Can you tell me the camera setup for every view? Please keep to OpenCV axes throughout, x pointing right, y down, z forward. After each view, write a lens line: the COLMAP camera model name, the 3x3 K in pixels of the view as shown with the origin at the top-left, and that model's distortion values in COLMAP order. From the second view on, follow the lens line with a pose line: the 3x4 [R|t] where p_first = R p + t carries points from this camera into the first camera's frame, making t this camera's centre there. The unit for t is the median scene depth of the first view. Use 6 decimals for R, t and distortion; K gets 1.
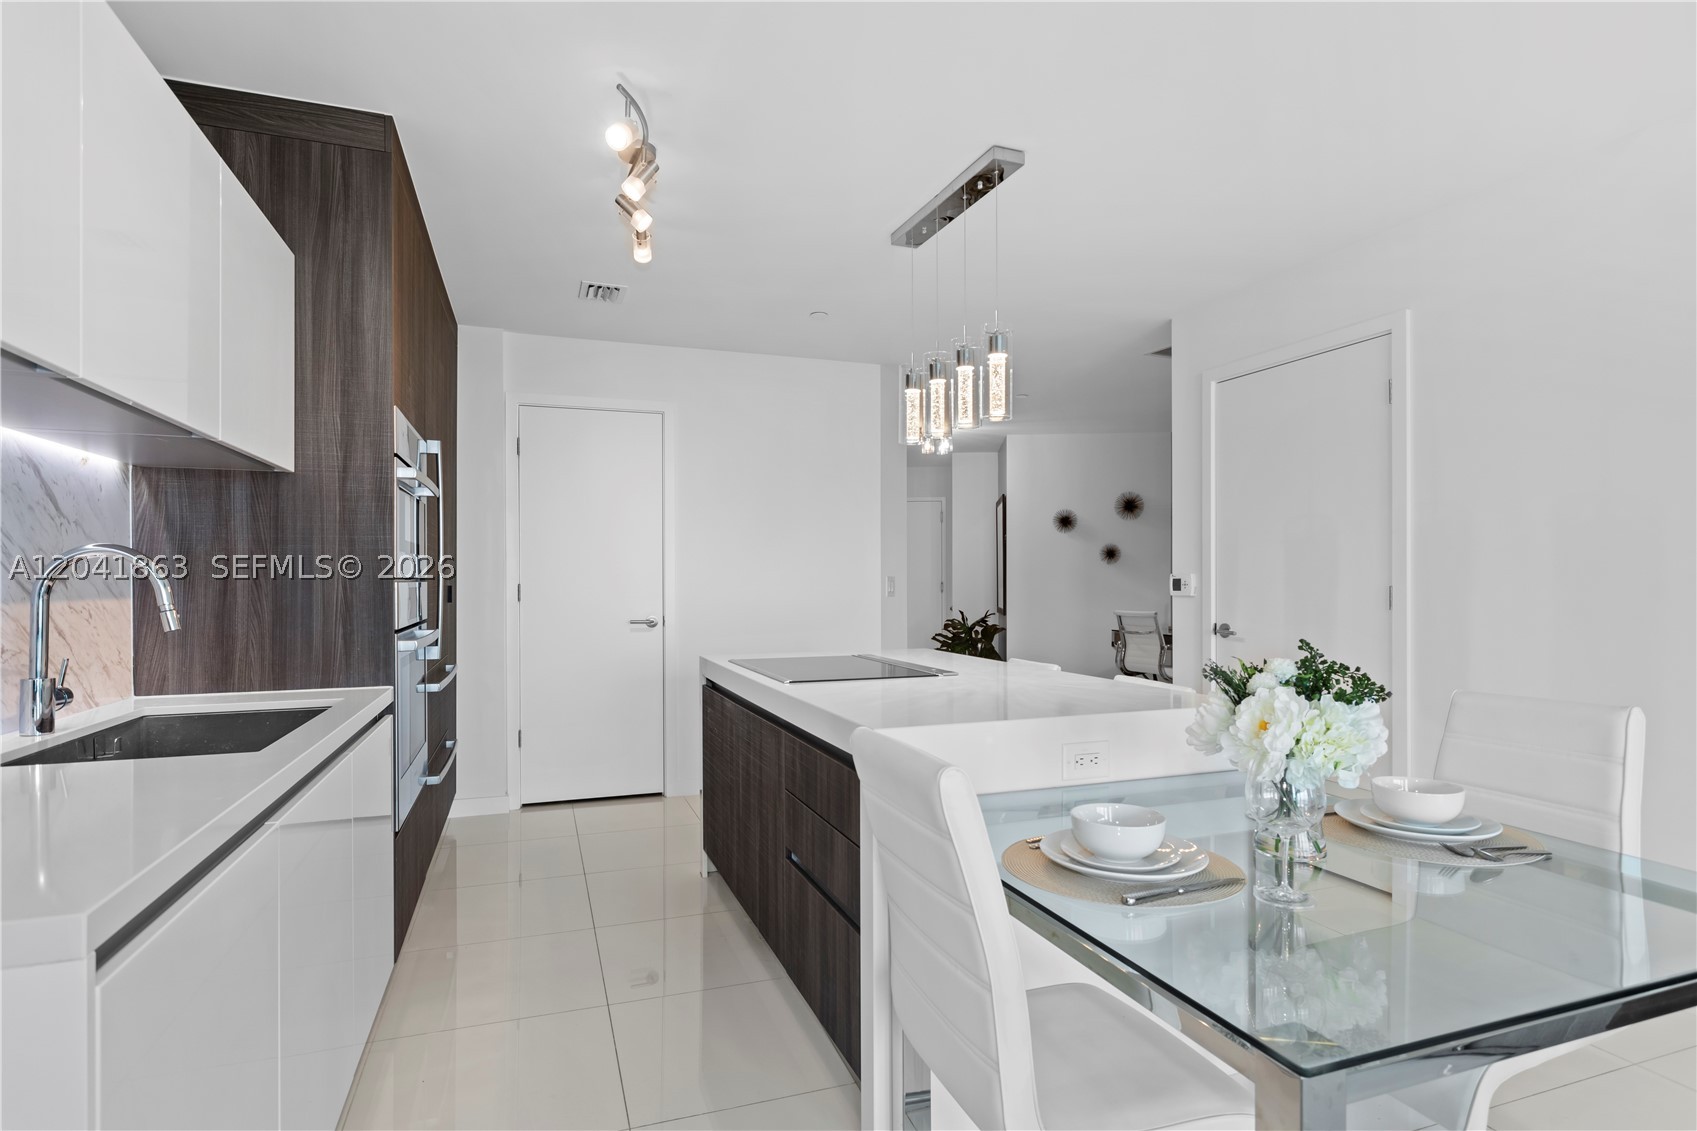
lens RADIAL K [[905.0, 0, 848.5], [0, 905.0, 565.5], [0, 0, 1]] dist [0.002772, 0.000382]
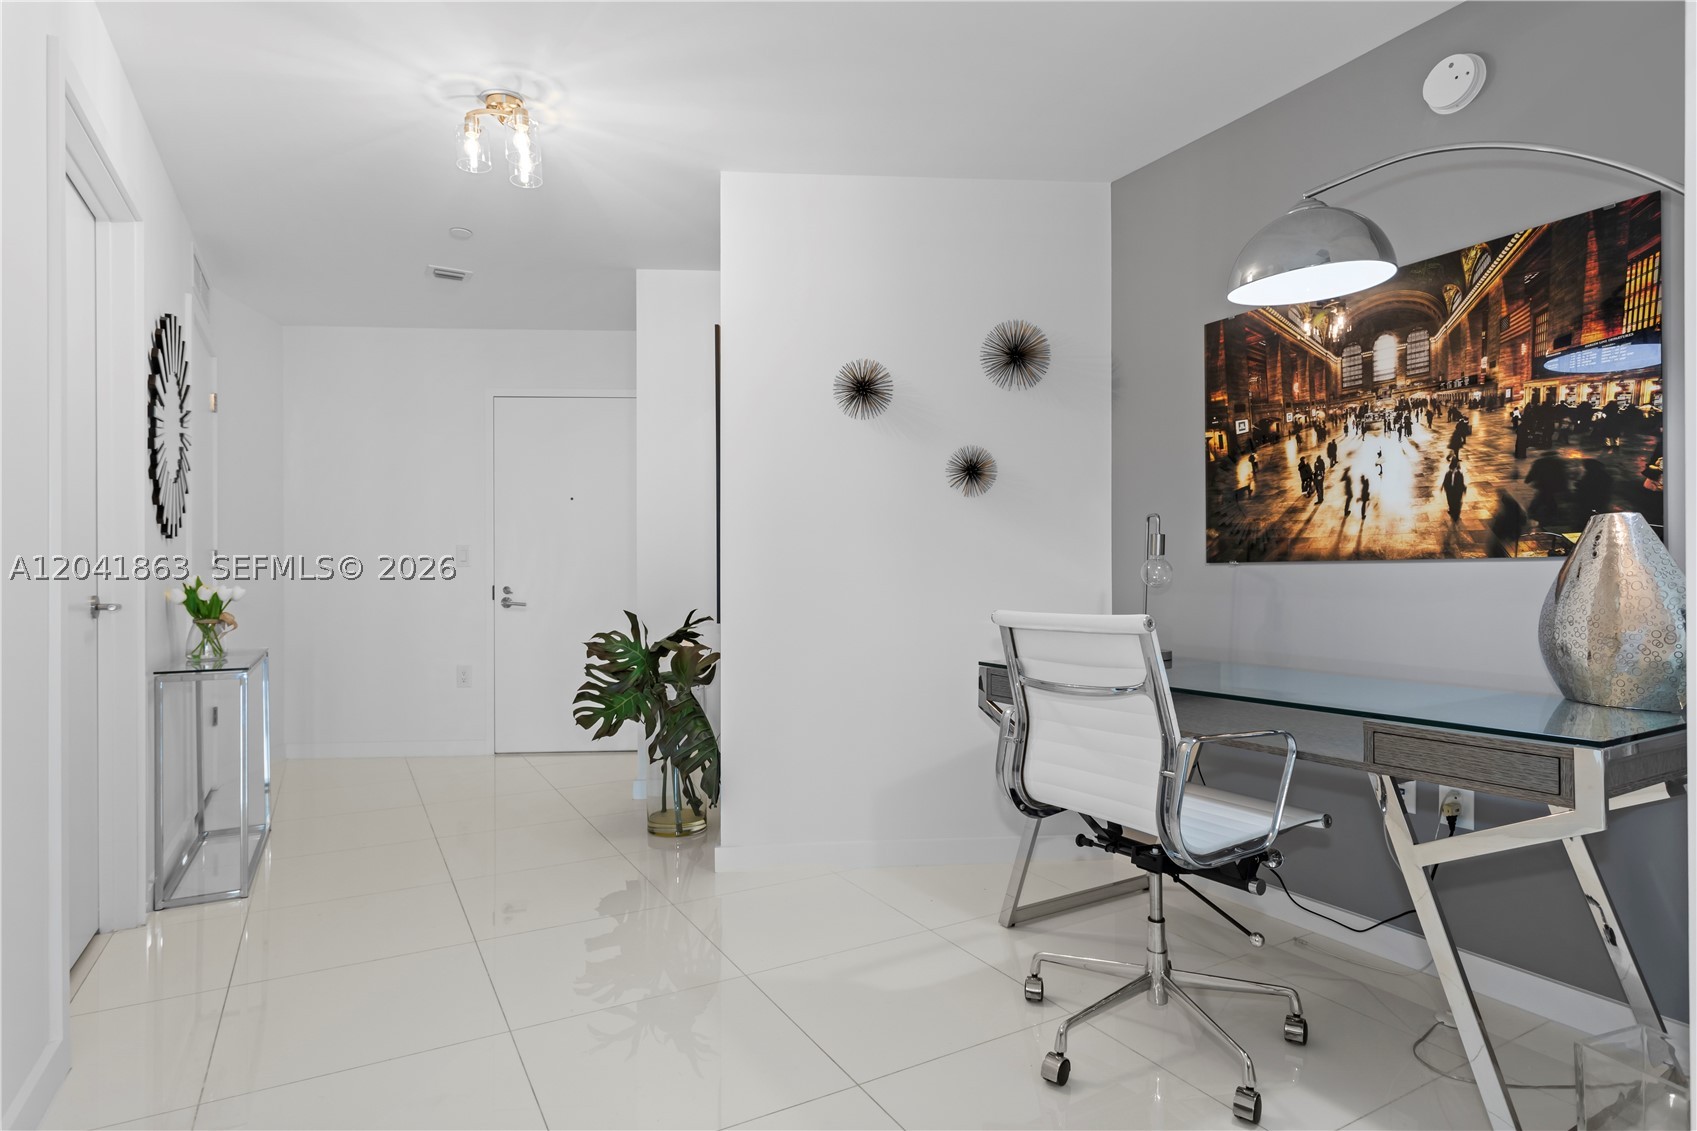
lens RADIAL K [[905.0, 0, 848.5], [0, 905.0, 565.5], [0, 0, 1]] dist [0.002772, 0.000382]
pose [[0.985948, -0.006399, 0.166929, 0.165151], [0.004512, 0.999922, 0.011683, 0.025275], [-0.166991, -0.010766, 0.985900, 0.603333]]
